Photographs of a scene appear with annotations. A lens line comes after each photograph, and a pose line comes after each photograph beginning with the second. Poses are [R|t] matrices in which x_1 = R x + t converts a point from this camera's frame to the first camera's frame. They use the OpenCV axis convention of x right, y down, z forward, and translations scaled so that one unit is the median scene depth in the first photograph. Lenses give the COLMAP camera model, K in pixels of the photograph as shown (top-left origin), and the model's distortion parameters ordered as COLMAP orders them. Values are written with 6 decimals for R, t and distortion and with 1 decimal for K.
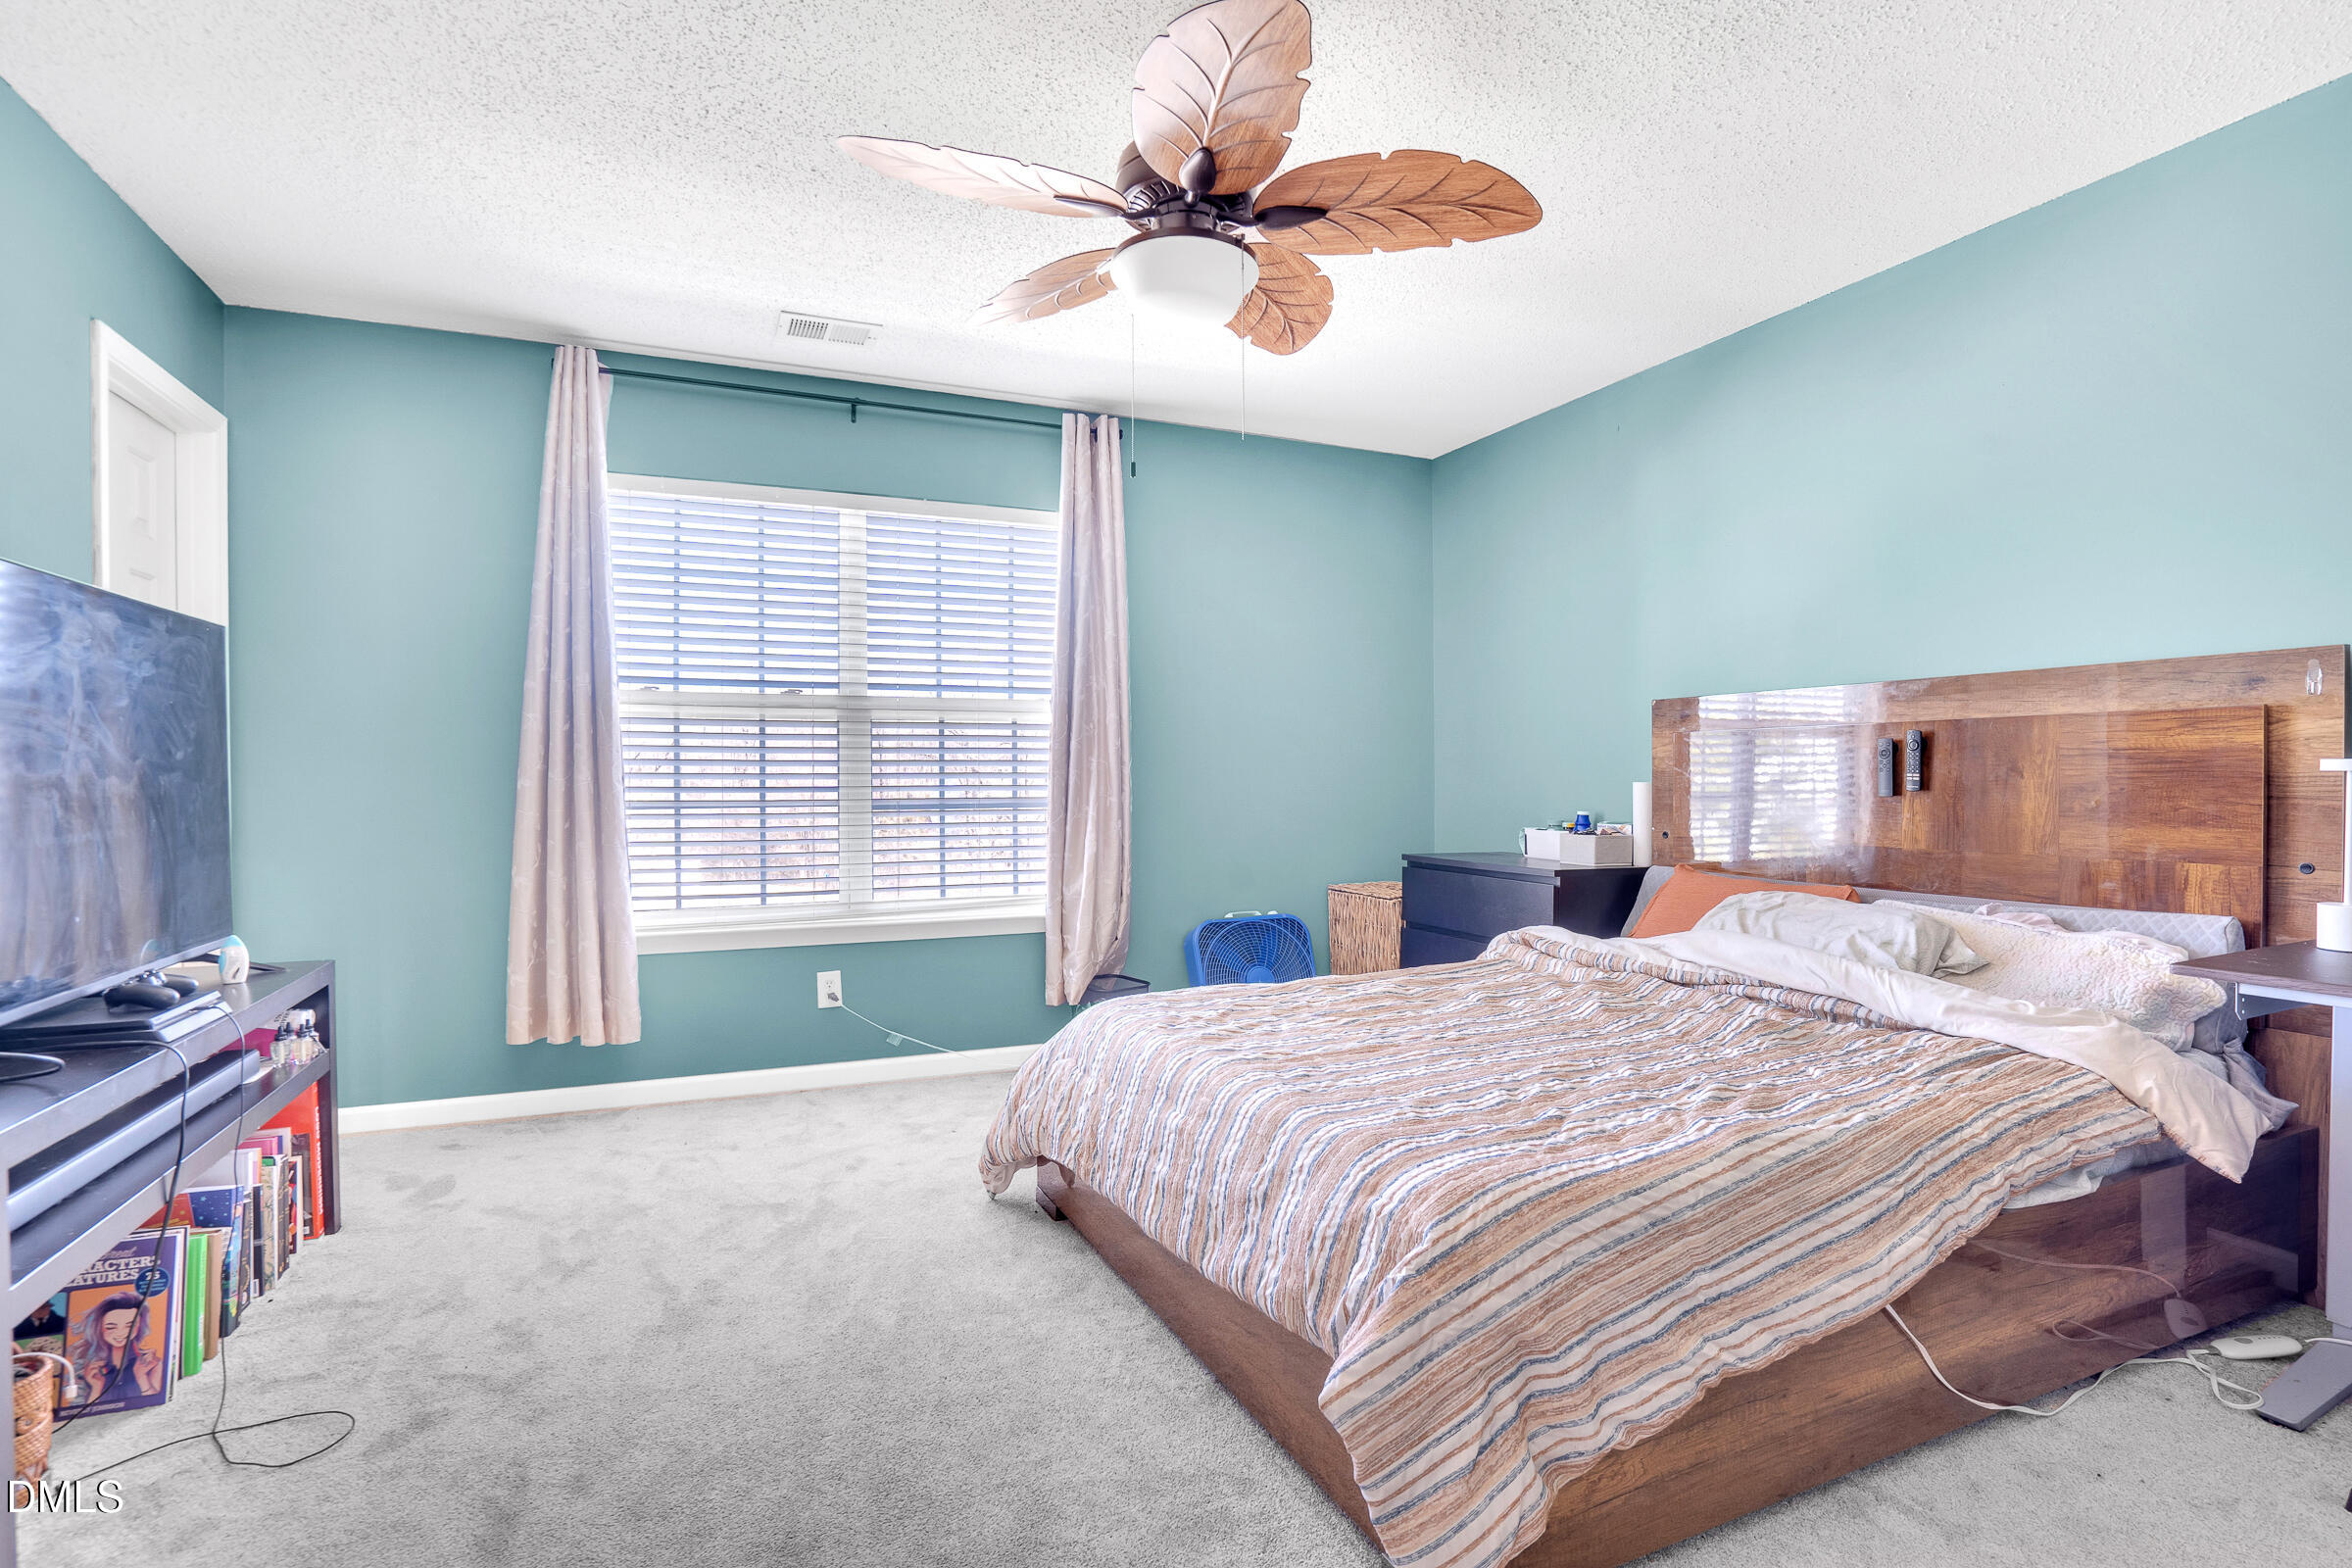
lens RADIAL K [[1125.0, 0, 1162.4], [0, 1125.0, 783.4], [0, 0, 1]] dist [-0.001441, 0.000101]
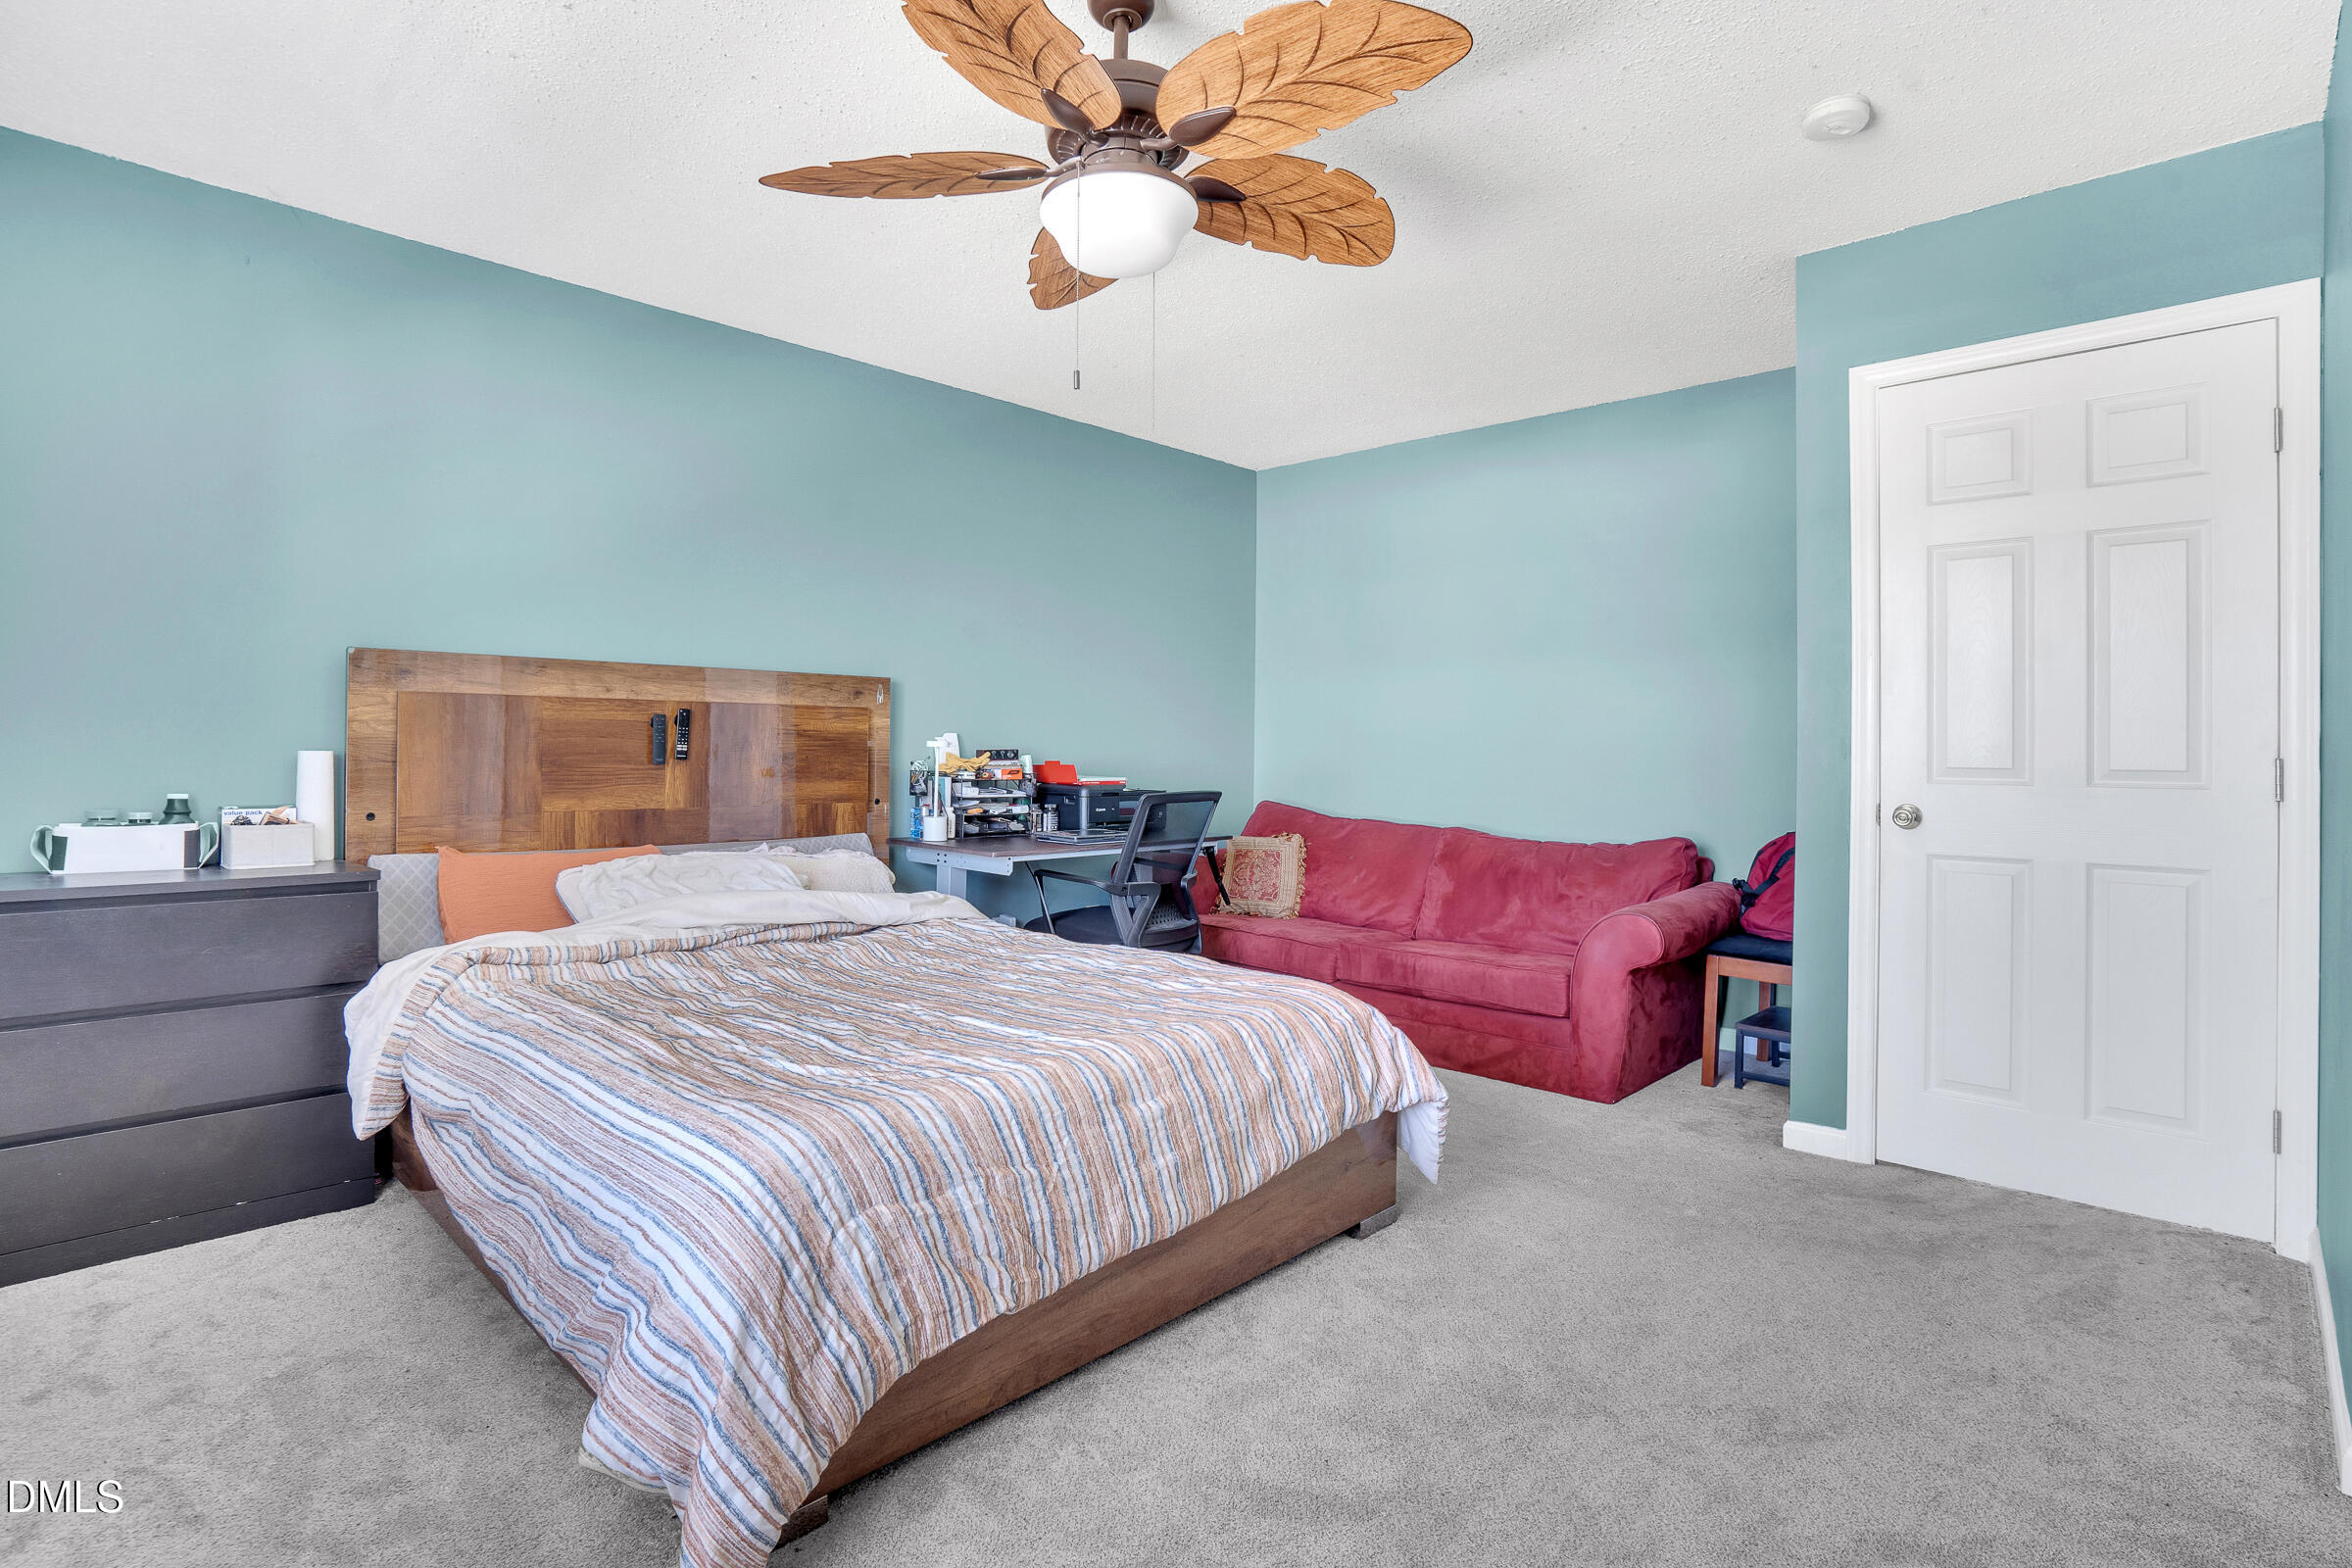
lens RADIAL K [[1125.0, 0, 1159.6], [0, 1125.0, 767.8], [0, 0, 1]] dist [-0.001441, 0.000101]
pose [[-0.390327, -0.003710, 0.920669, -0.666887], [0.004215, 0.999974, 0.005817, 0.011646], [-0.920667, 0.006151, -0.390301, 1.078263]]
